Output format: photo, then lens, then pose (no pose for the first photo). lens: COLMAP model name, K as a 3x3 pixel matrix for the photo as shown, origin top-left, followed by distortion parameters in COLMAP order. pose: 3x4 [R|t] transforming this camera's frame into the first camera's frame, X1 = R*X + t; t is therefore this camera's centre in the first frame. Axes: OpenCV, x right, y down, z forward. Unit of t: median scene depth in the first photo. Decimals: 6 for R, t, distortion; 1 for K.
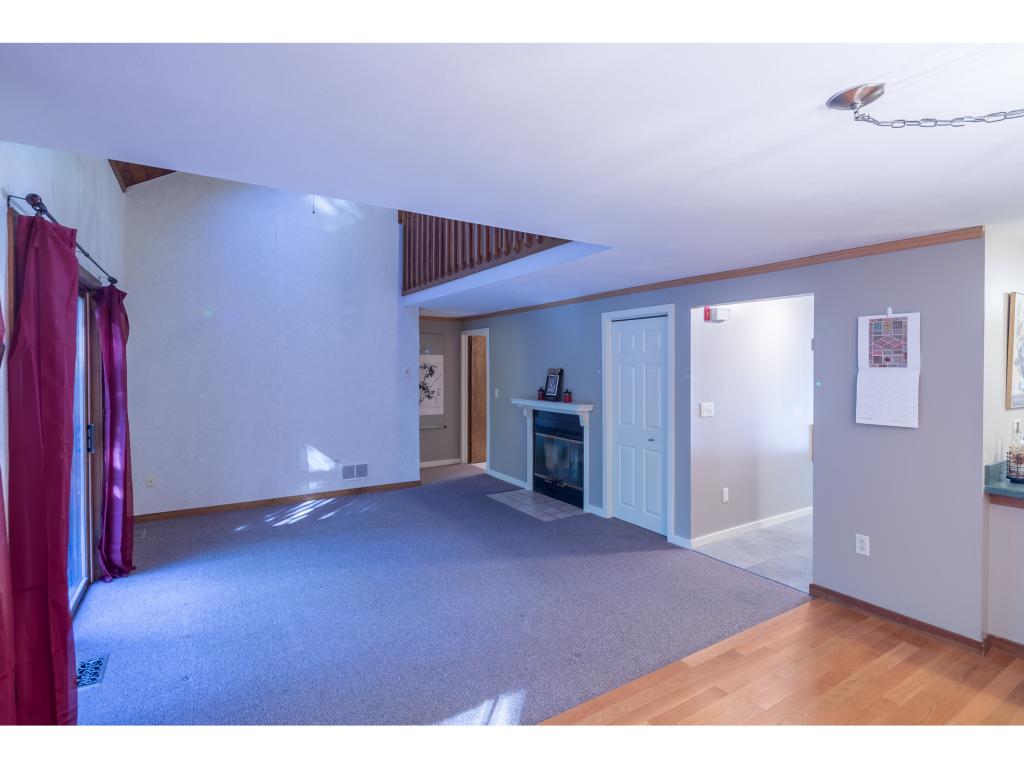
lens RADIAL K [[502.0, 0, 514.9], [0, 502.0, 370.0], [0, 0, 1]] dist [-0.002845, -0.000875]
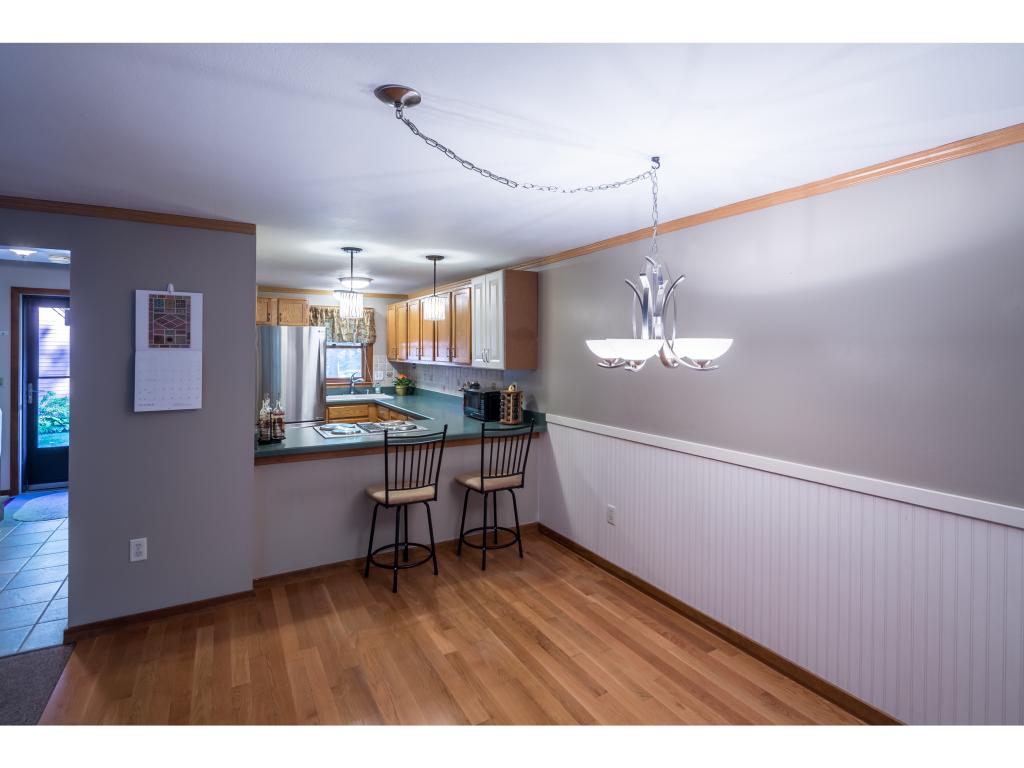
lens RADIAL K [[508.6, 0, 509.2], [0, 508.6, 348.6], [0, 0, 1]] dist [-0.000040, -0.000343]
pose [[0.040934, 0.001155, 0.999161, -0.178722], [0.001176, 0.999999, -0.001204, -0.002145], [-0.999161, 0.001224, 0.040932, 0.325812]]
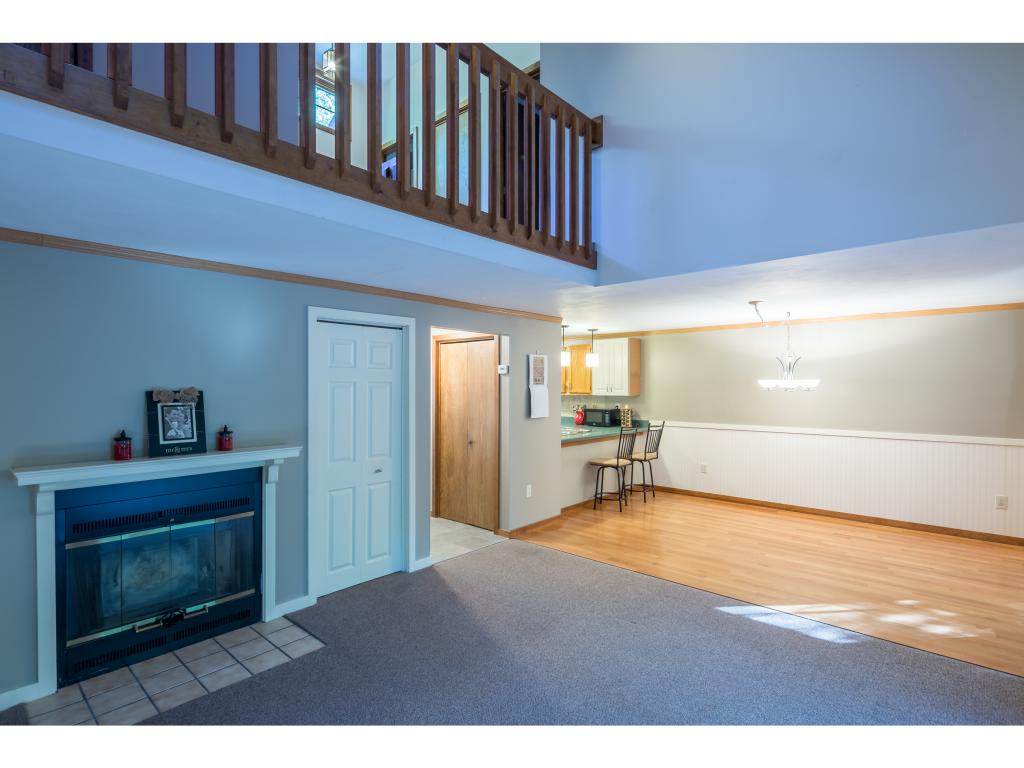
lens RADIAL K [[508.2, 0, 510.3], [0, 508.2, 395.8], [0, 0, 1]] dist [0.000898, -0.000113]
pose [[-0.266636, -0.023611, 0.963508, -0.952385], [0.007402, 0.999620, 0.026545, -0.014702], [-0.963769, 0.014209, -0.266360, 1.567102]]
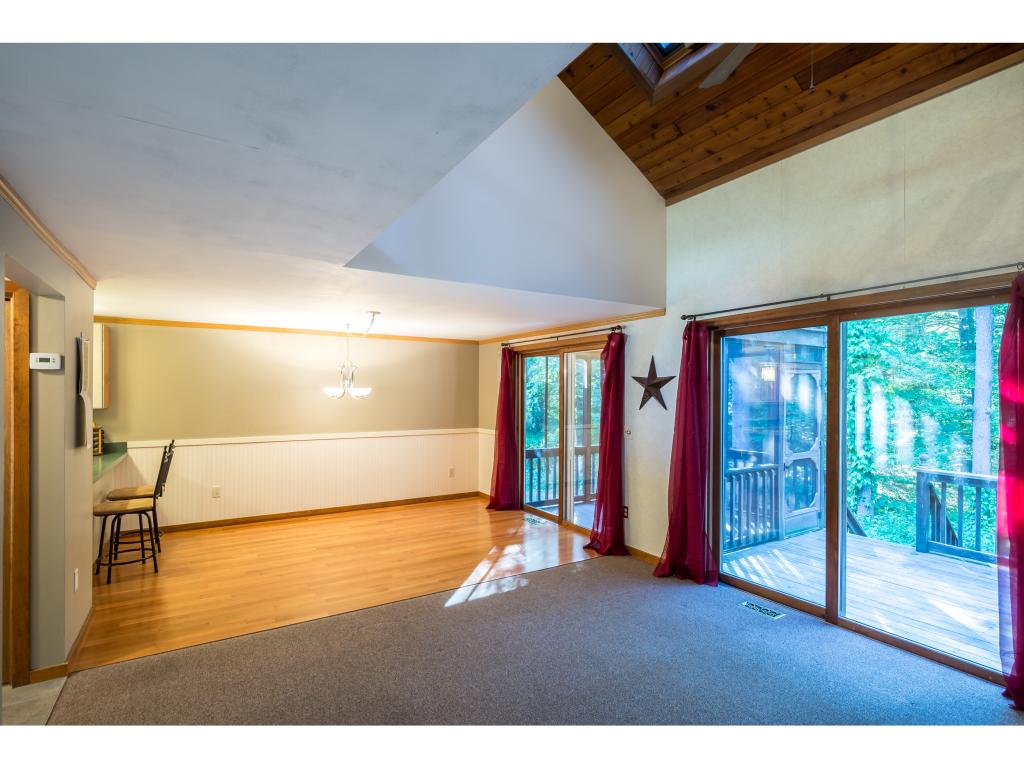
lens RADIAL K [[508.2, 0, 510.3], [0, 508.2, 395.8], [0, 0, 1]] dist [0.000898, -0.000113]
pose [[-0.999940, -0.003792, 0.010307, -0.130680], [-0.003669, 0.999922, 0.011951, -0.011256], [-0.010352, 0.011912, -0.999875, 2.022977]]
